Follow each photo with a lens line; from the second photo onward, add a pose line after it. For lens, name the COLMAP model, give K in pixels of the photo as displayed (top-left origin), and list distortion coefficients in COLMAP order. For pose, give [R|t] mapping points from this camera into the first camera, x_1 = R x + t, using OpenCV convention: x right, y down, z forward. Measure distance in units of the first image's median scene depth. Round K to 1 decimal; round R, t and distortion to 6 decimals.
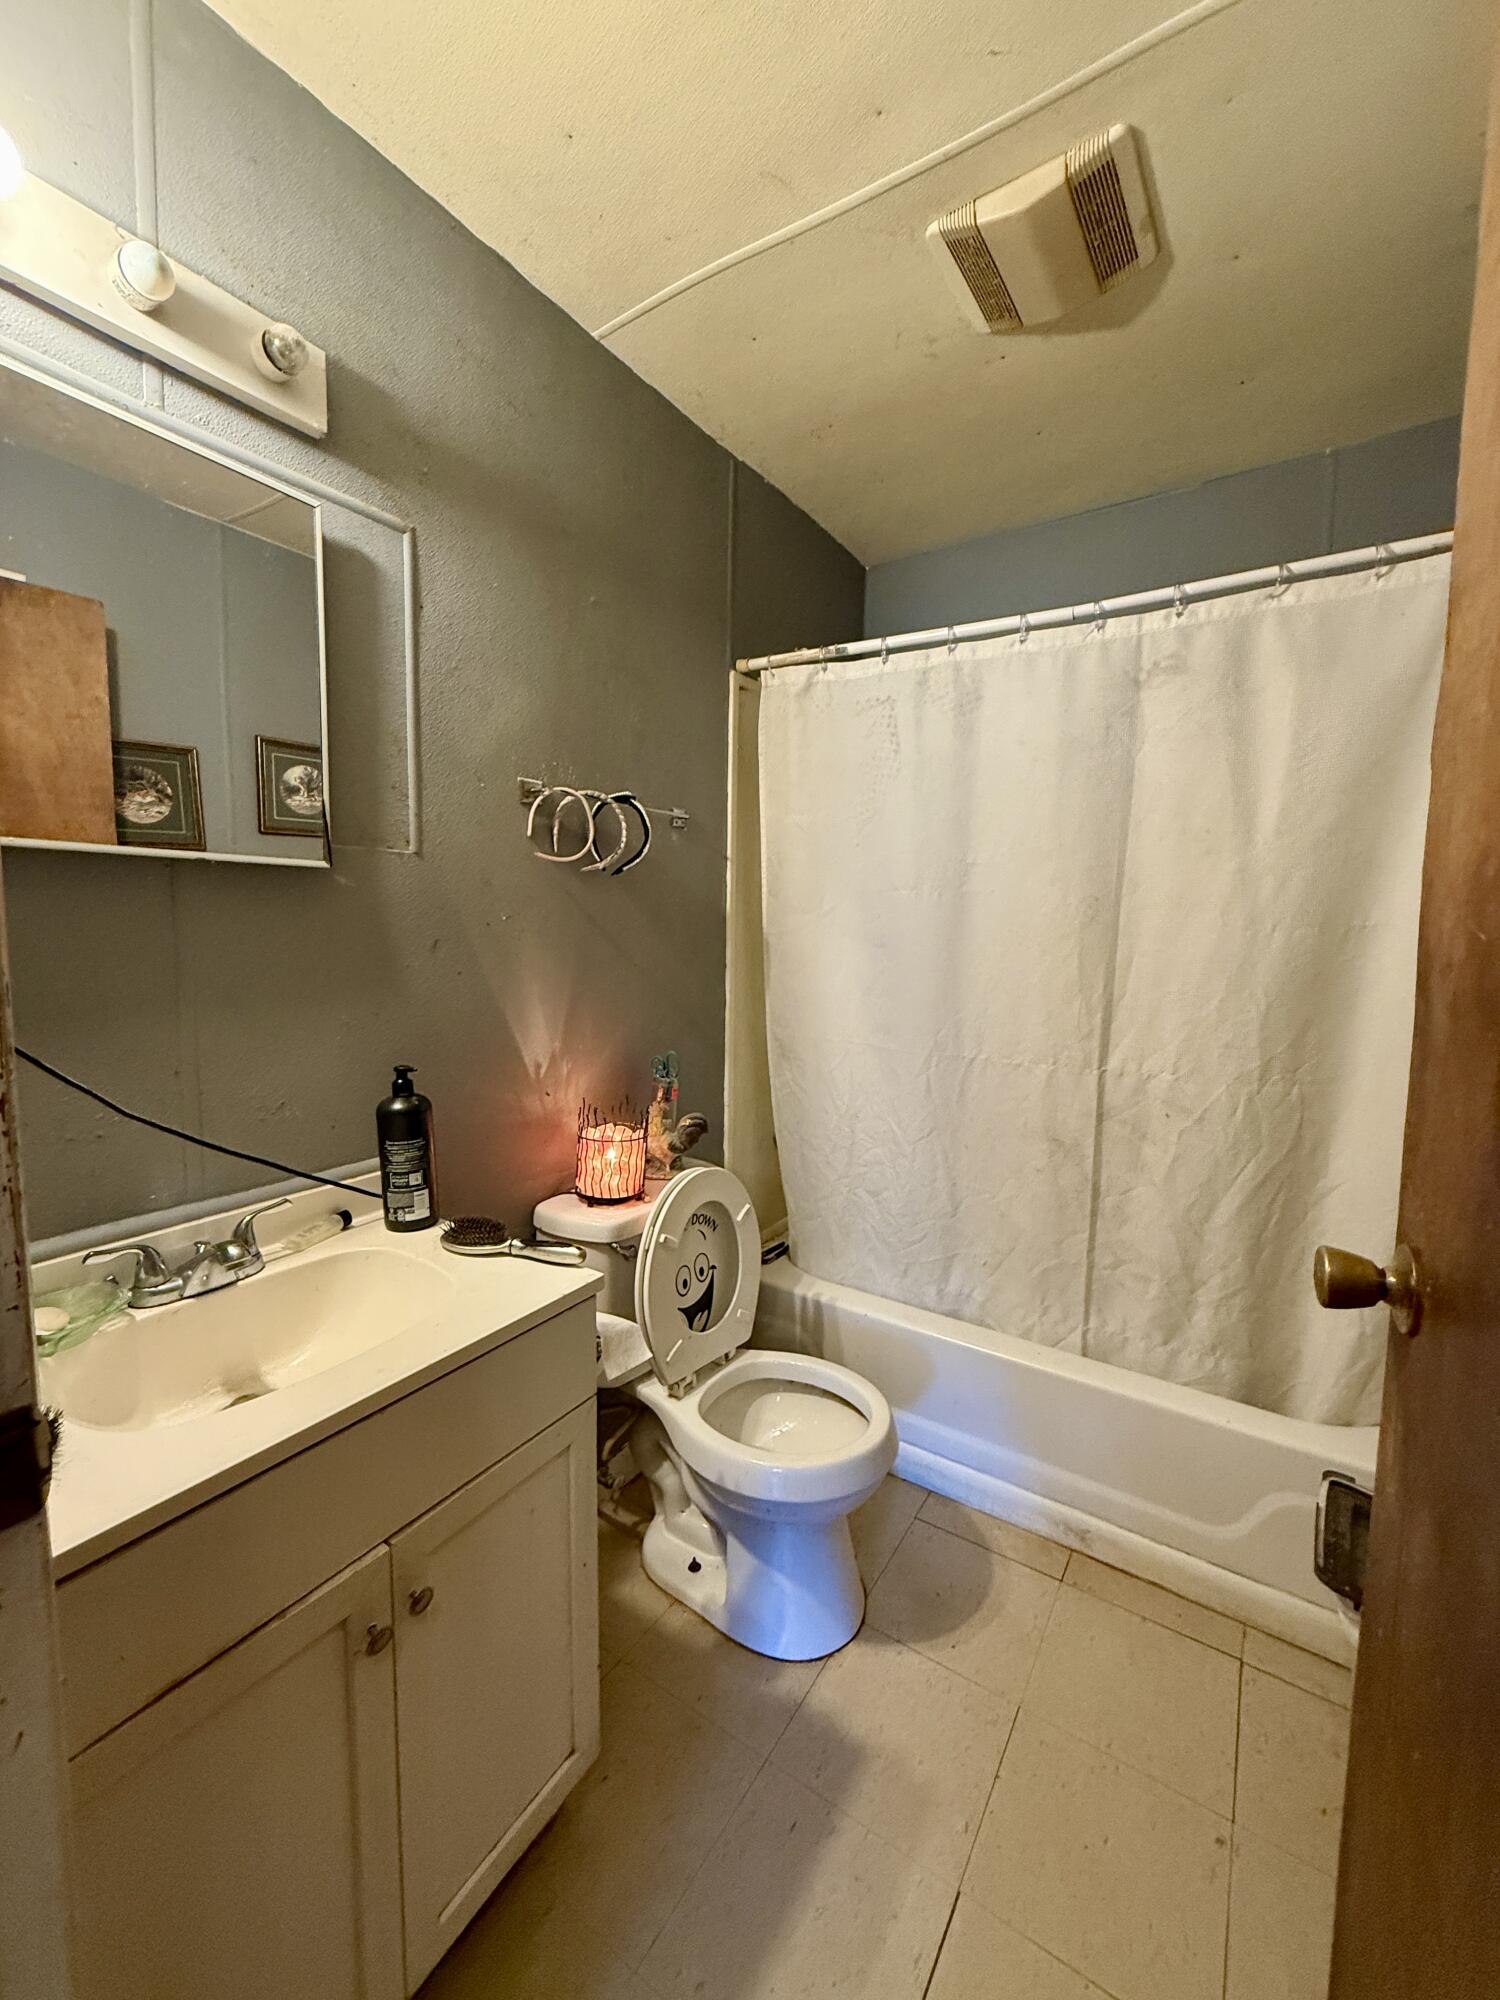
lens RADIAL K [[808.5, 0, 750.6], [0, 808.5, 994.8], [0, 0, 1]] dist [-0.002268, 0.000177]
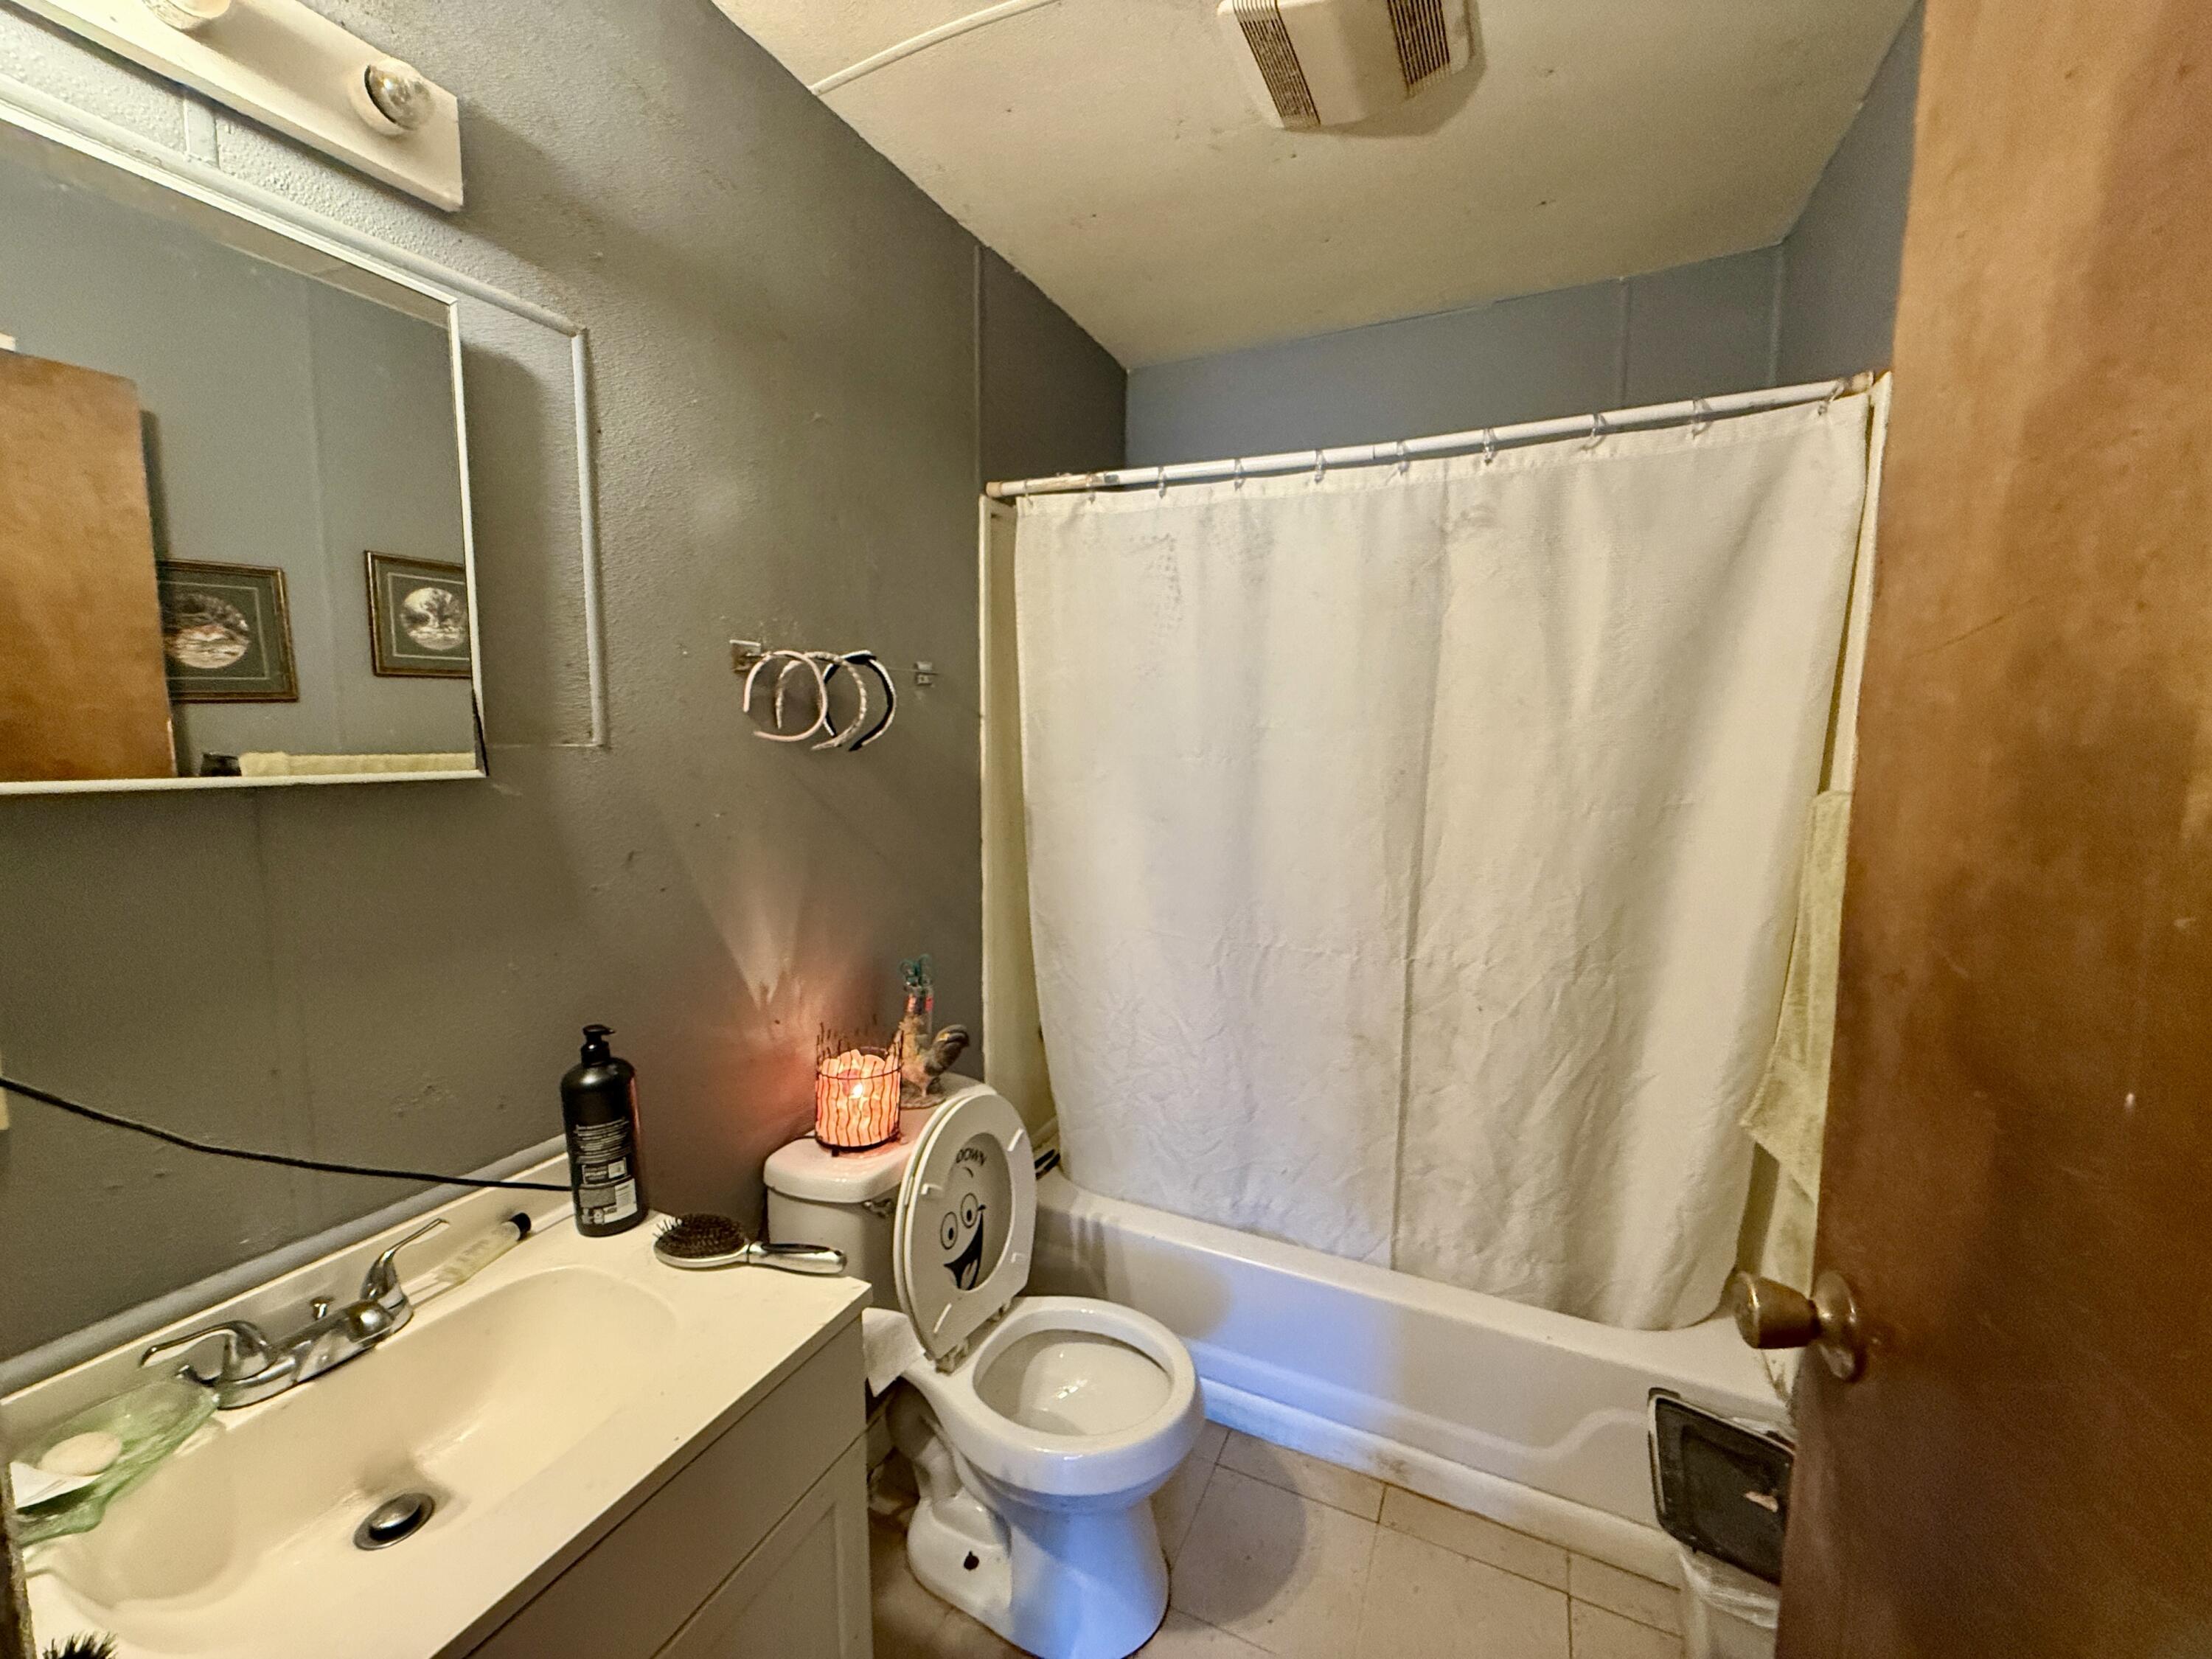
lens RADIAL K [[894.2, 0, 1103.7], [0, 894.2, 828.8], [0, 0, 1]] dist [-0.002268, 0.000177]
pose [[0.990130, -0.023321, 0.138195, -0.044478], [0.020742, 0.999583, 0.020068, -0.086792], [-0.138606, -0.017004, 0.990202, 0.059571]]
